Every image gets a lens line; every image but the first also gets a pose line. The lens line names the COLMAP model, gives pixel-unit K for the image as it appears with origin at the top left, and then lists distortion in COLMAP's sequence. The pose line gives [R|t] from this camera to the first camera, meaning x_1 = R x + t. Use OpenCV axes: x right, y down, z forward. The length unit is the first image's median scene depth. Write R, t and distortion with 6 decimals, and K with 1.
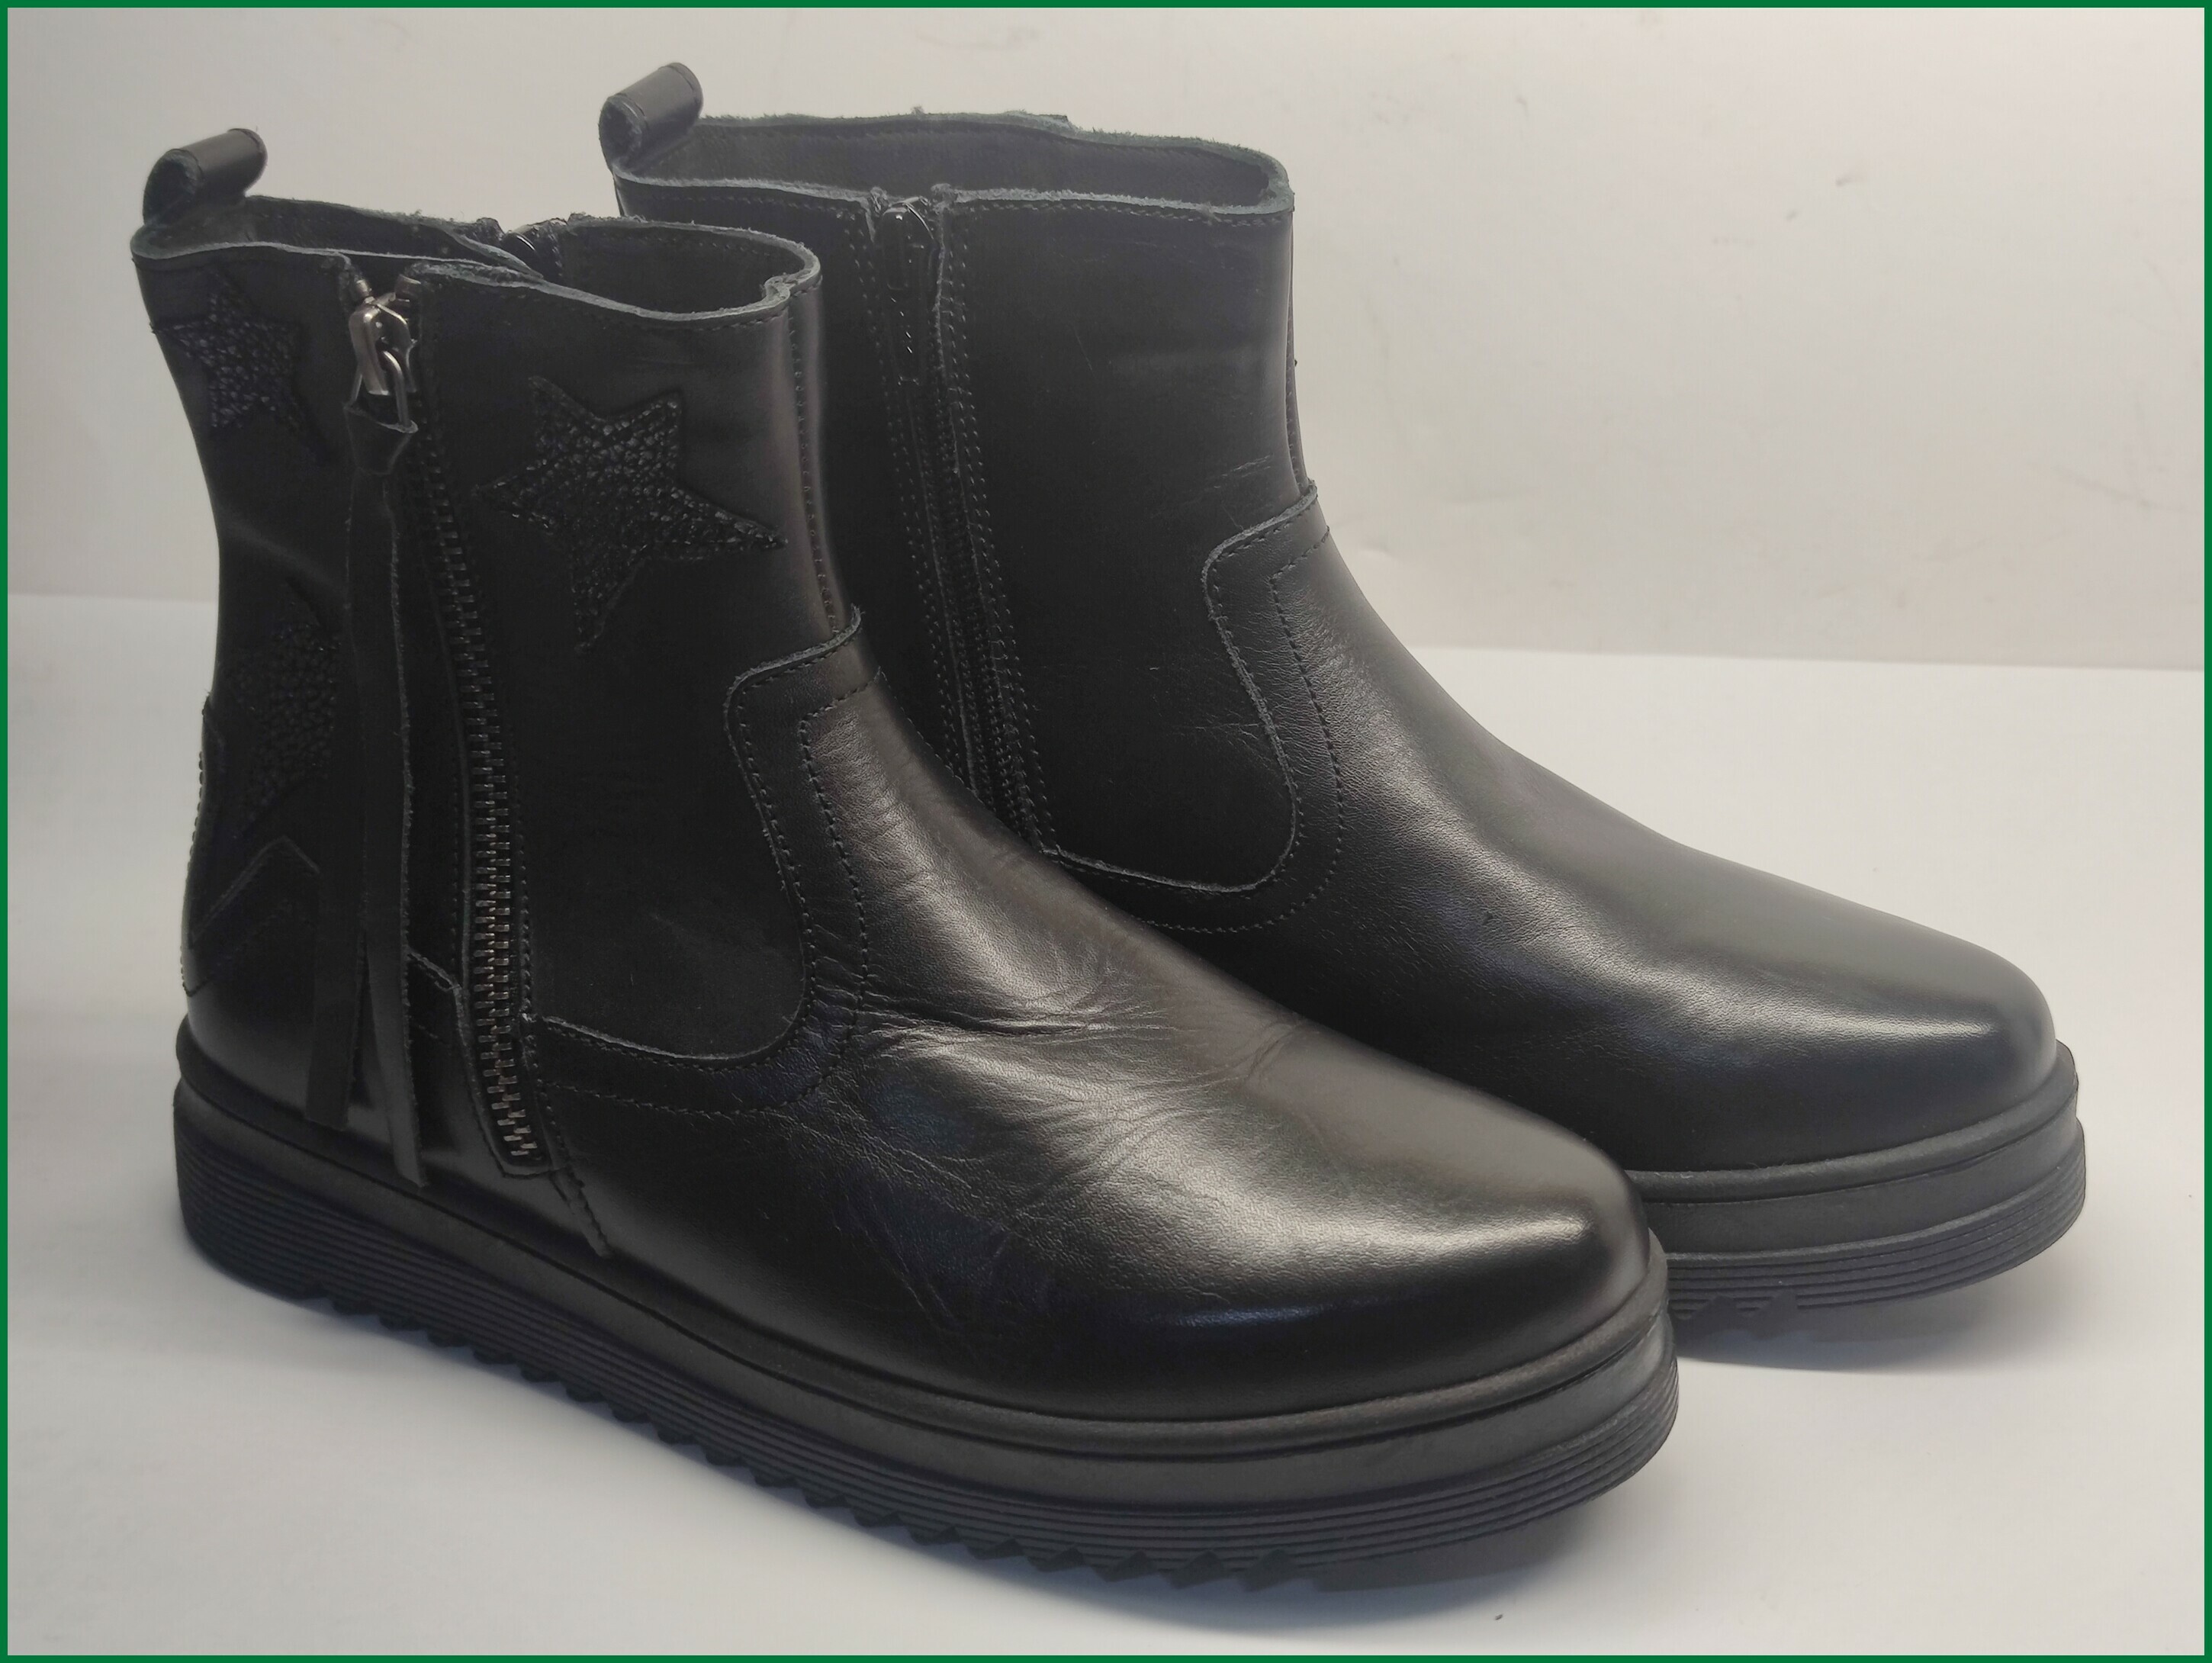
lens RADIAL K [[3222.9, 0, 1111.3], [0, 3222.9, 831.9], [0, 0, 1]] dist [0.037039, 0.000000]
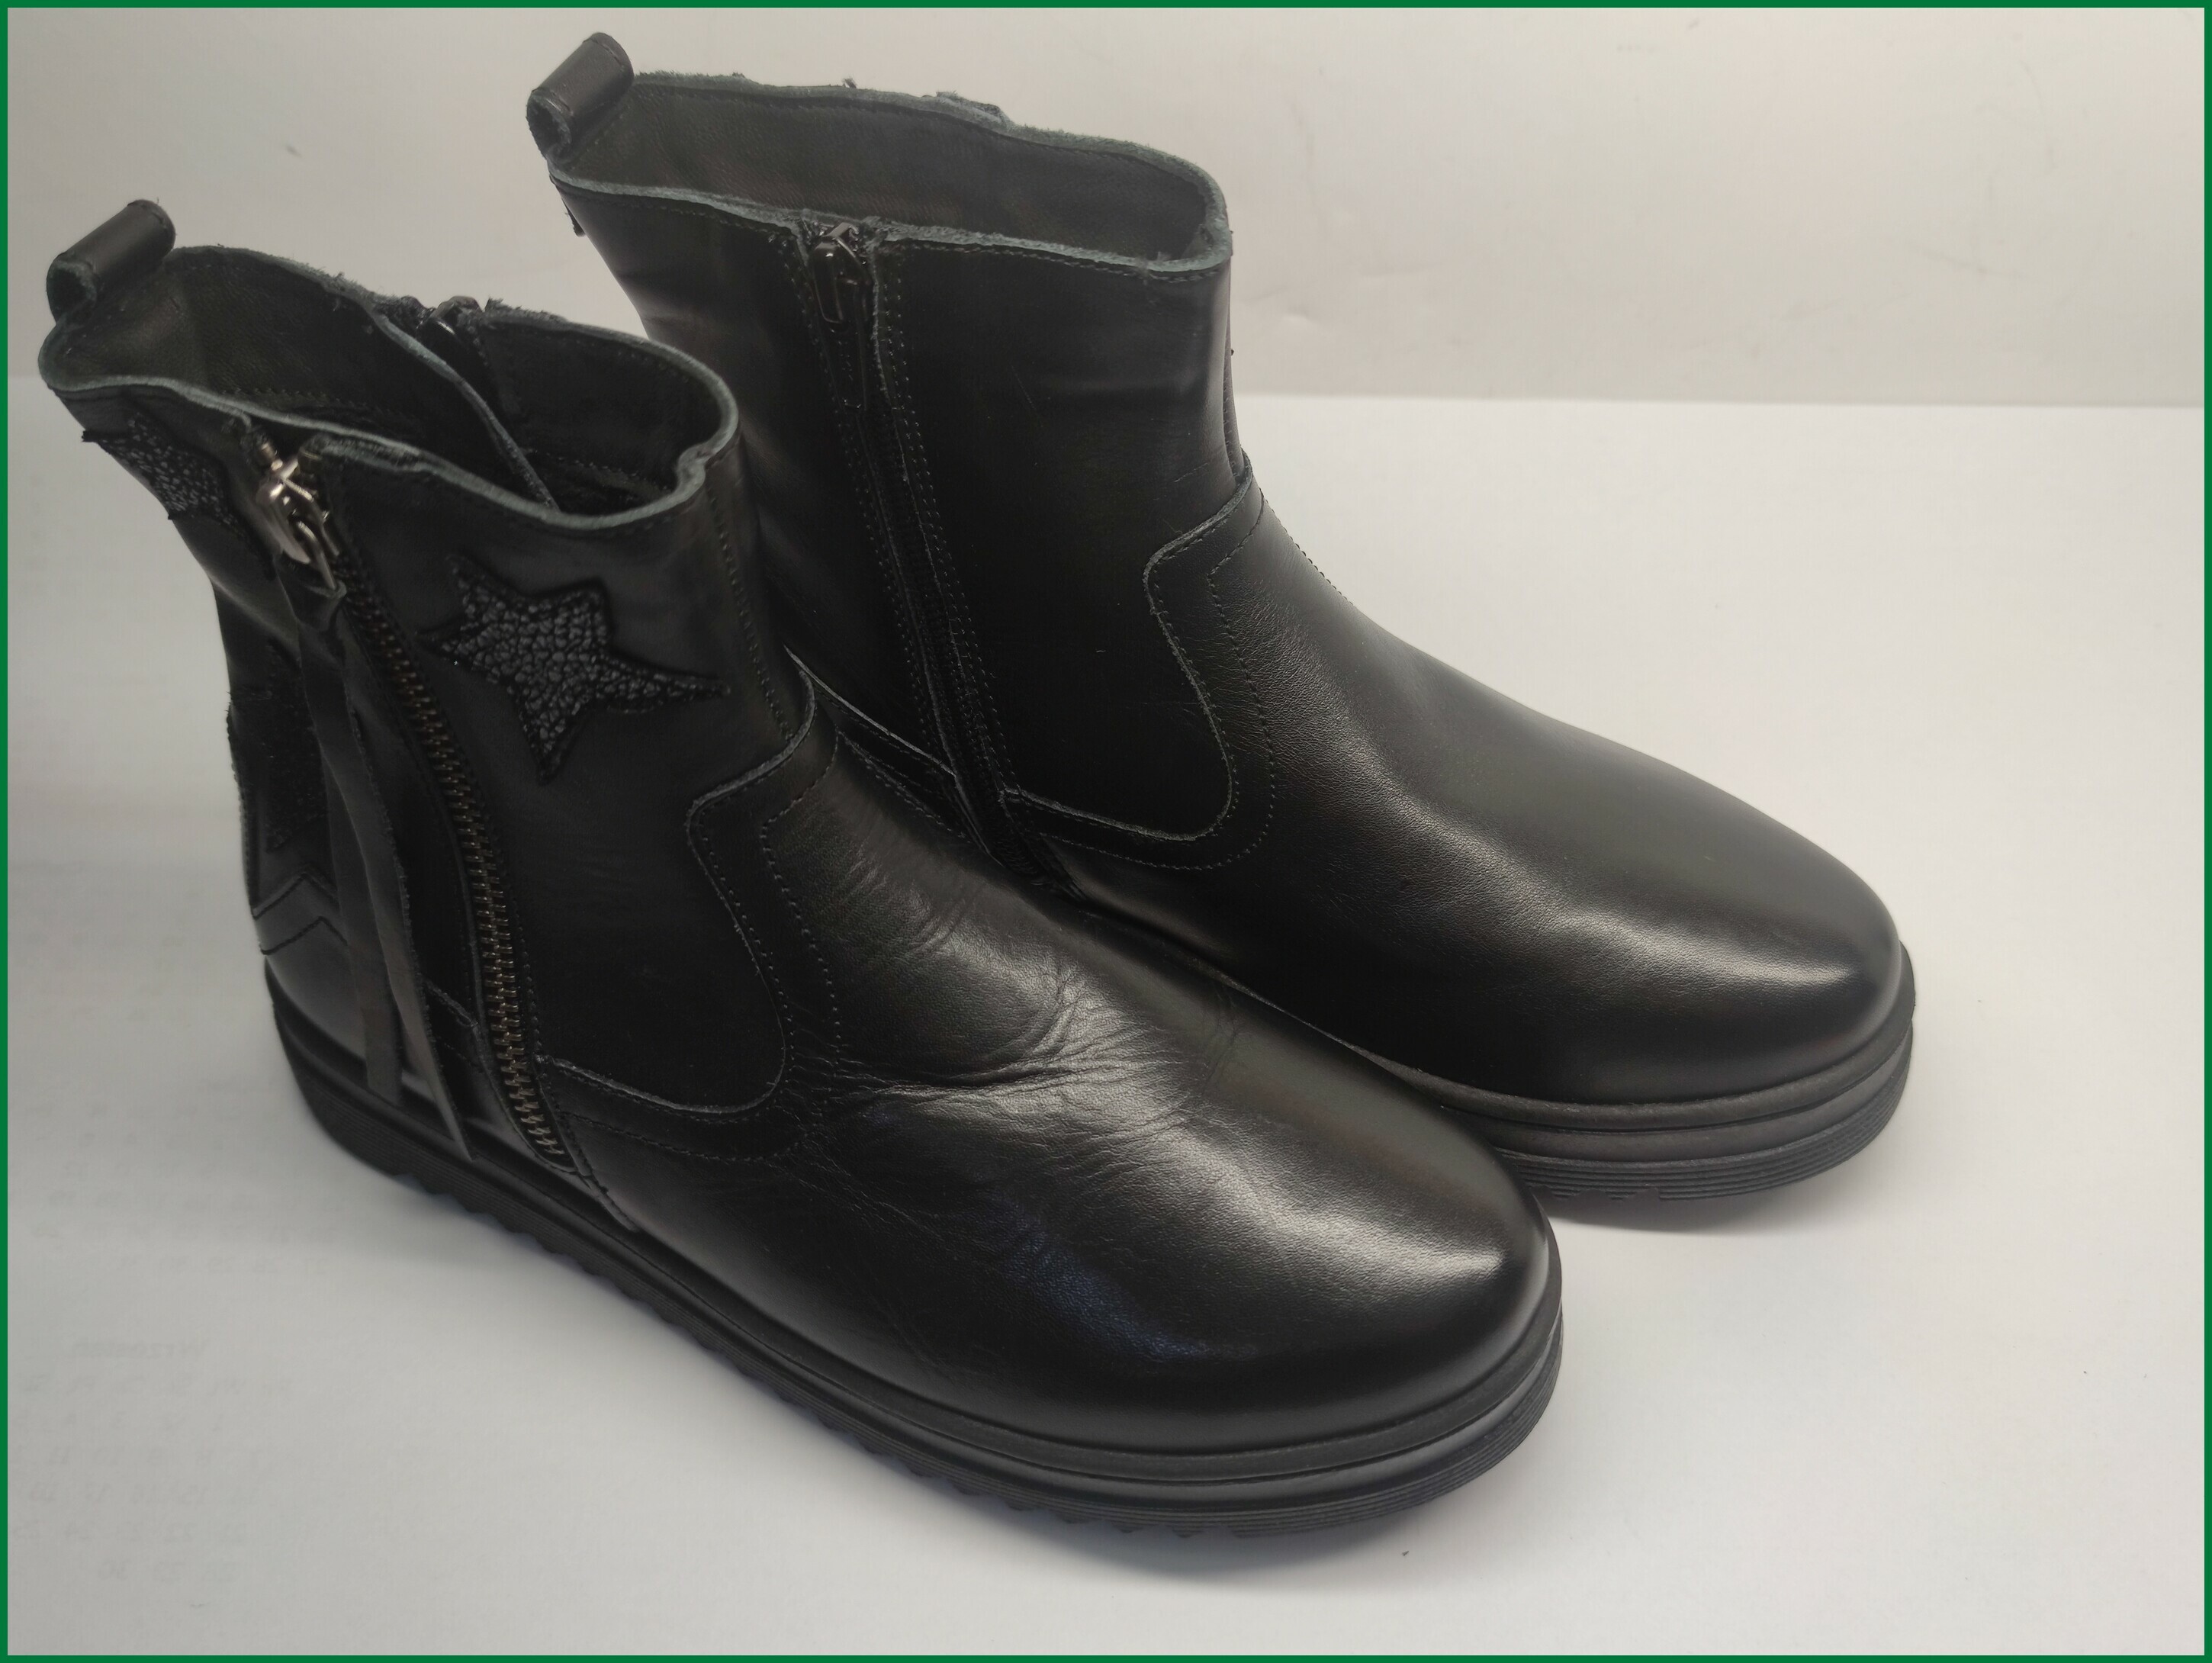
lens RADIAL K [[2062.3, 0, 1093.8], [0, 2062.3, 830.8], [0, 0, 1]] dist [-0.002432, 0.000000]
pose [[0.999715, -0.022955, -0.006625, 0.015011], [0.023775, 0.928574, 0.370385, -0.262159], [-0.002351, -0.370437, 0.928855, 0.356097]]
